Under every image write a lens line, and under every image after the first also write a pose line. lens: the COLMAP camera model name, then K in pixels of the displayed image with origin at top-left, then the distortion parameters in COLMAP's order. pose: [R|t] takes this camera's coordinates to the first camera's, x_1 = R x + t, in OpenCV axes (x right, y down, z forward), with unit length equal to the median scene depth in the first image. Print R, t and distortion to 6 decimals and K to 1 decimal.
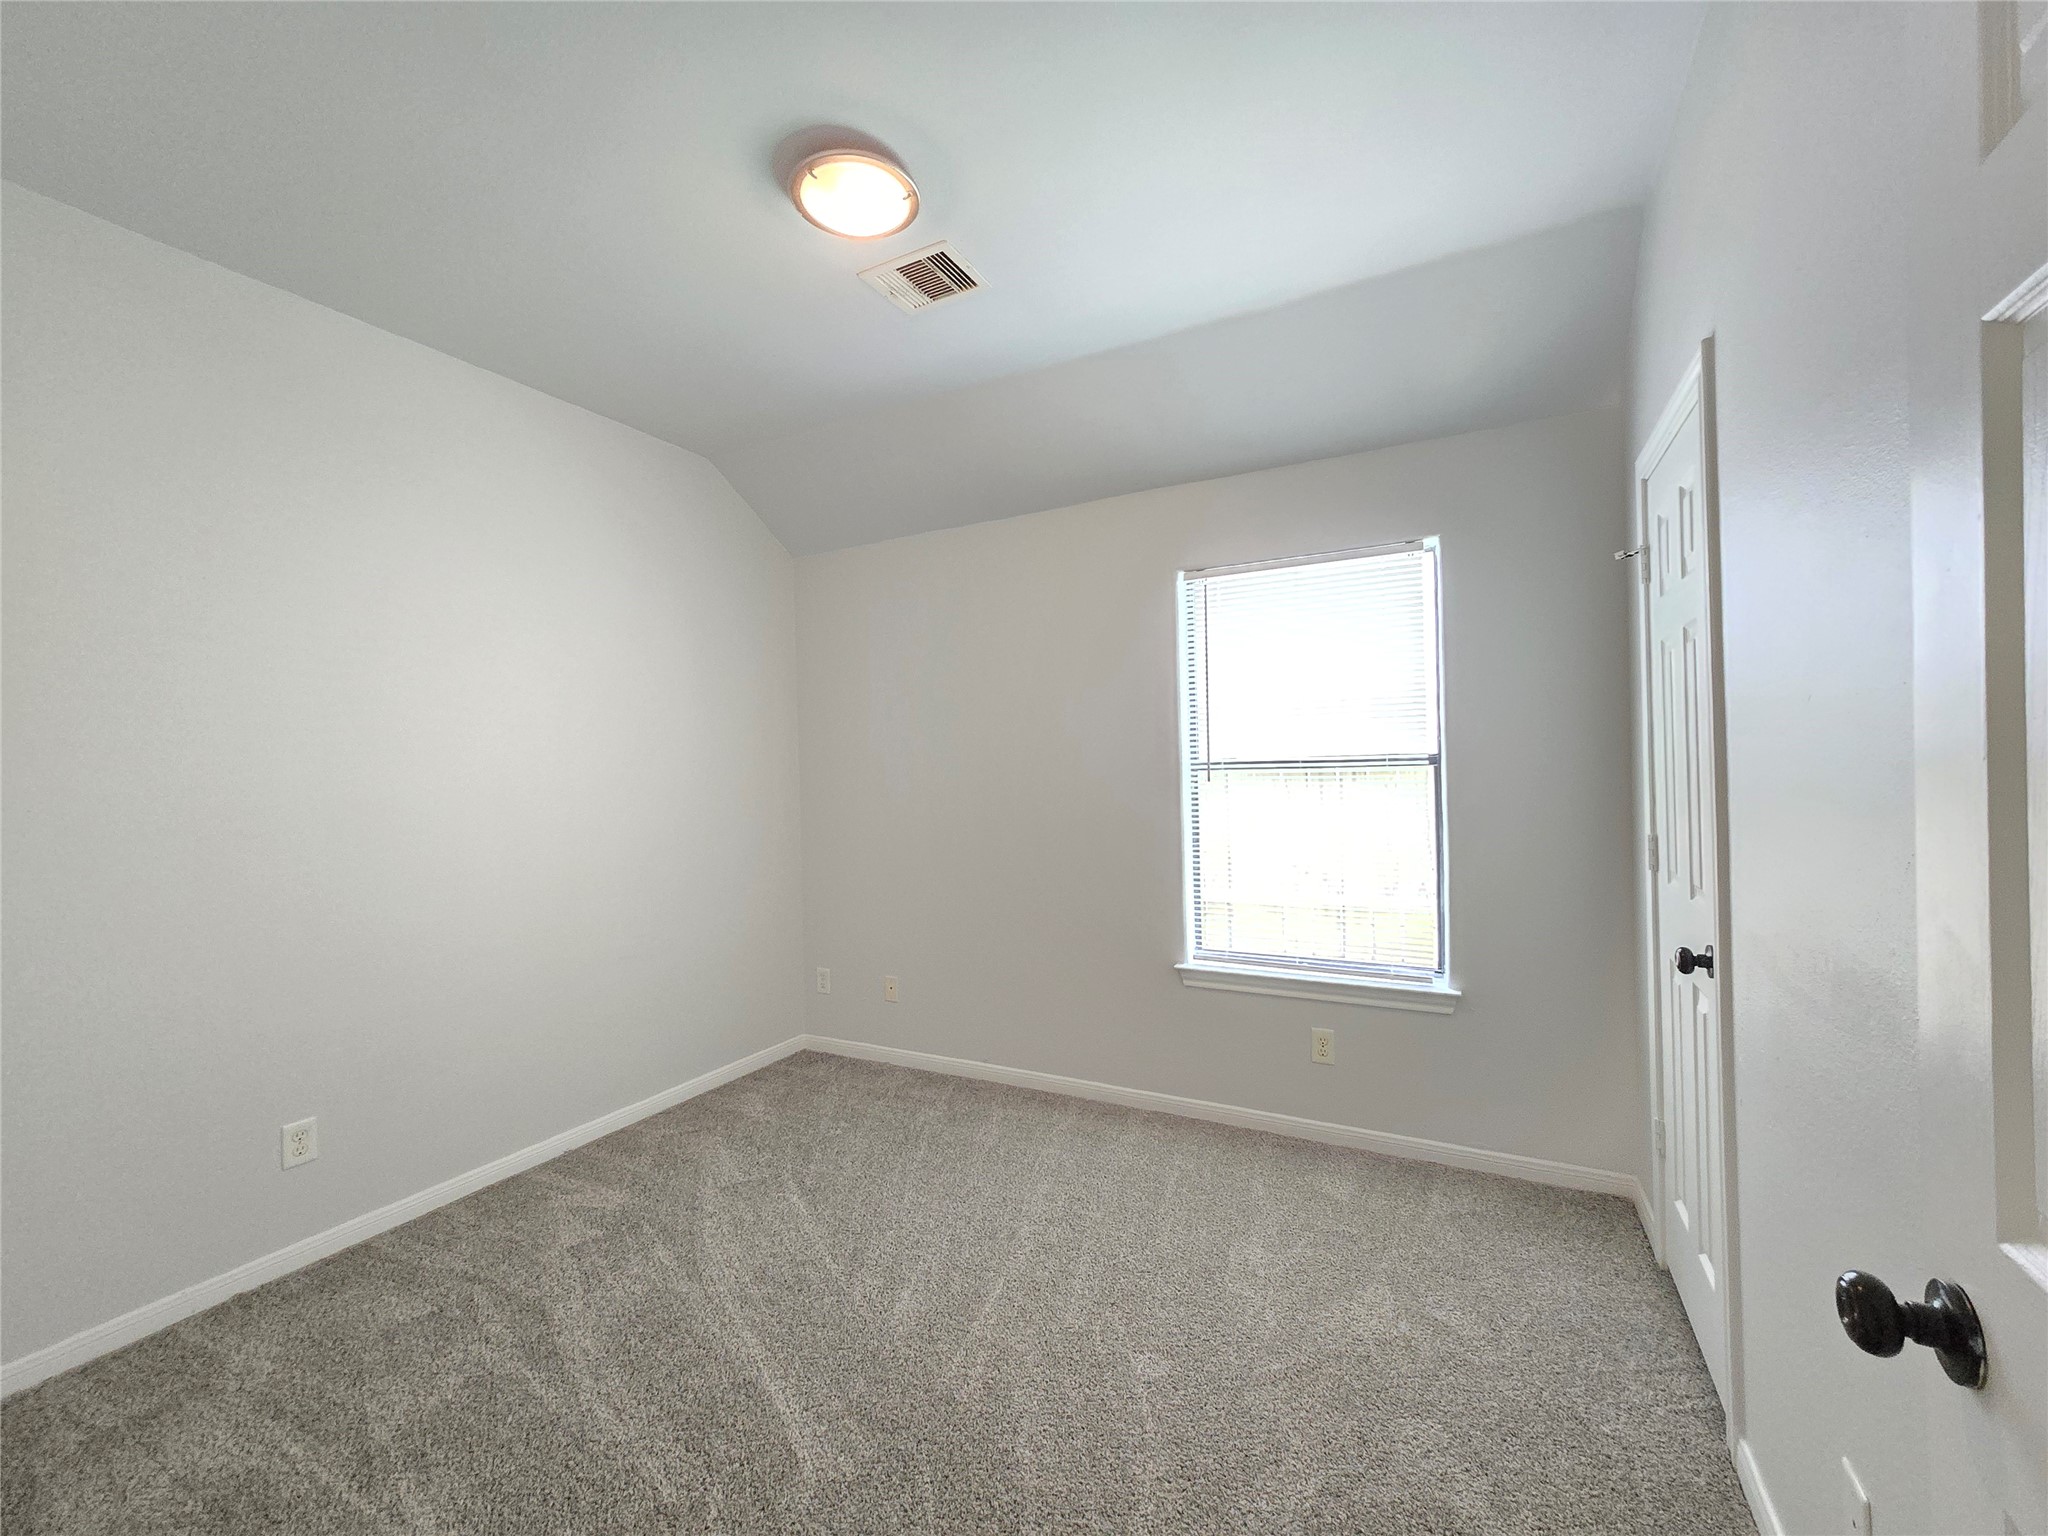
lens RADIAL K [[839.2, 0, 1023.7], [0, 839.2, 771.3], [0, 0, 1]] dist [-0.005996, 0.001559]
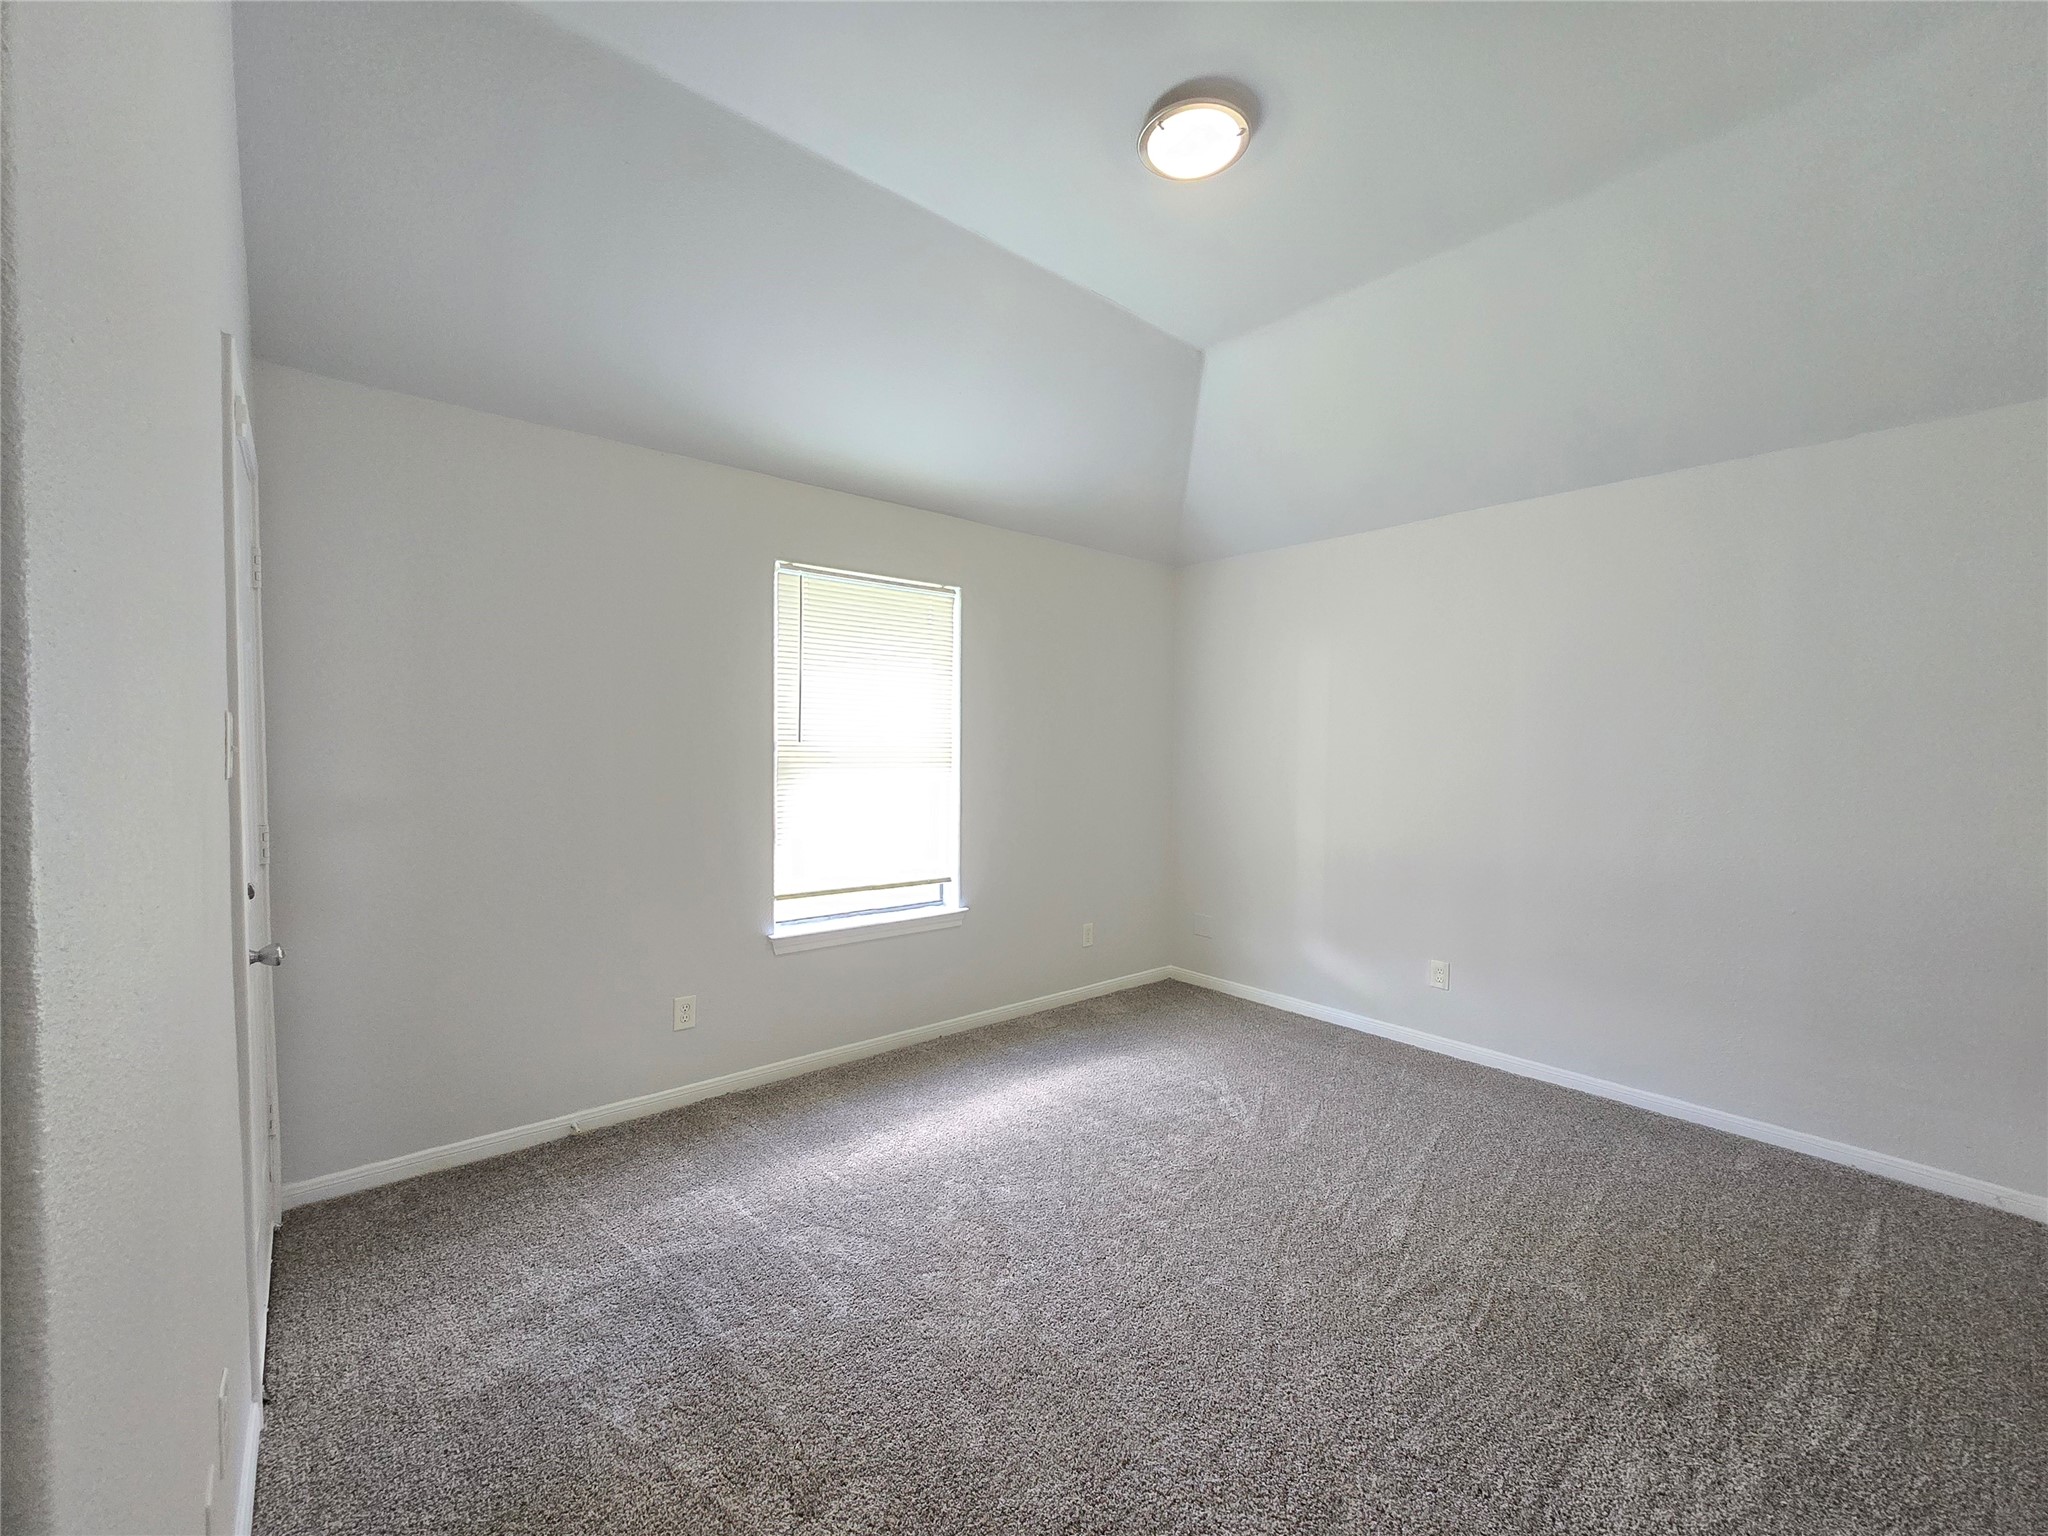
lens RADIAL K [[839.2, 0, 1021.0], [0, 839.2, 769.3], [0, 0, 1]] dist [-0.005996, 0.001559]
pose [[0.373481, -0.002124, 0.927635, -0.677013], [-0.017154, 0.999811, 0.009195, 0.008967], [-0.927479, -0.019347, 0.373374, 0.335174]]
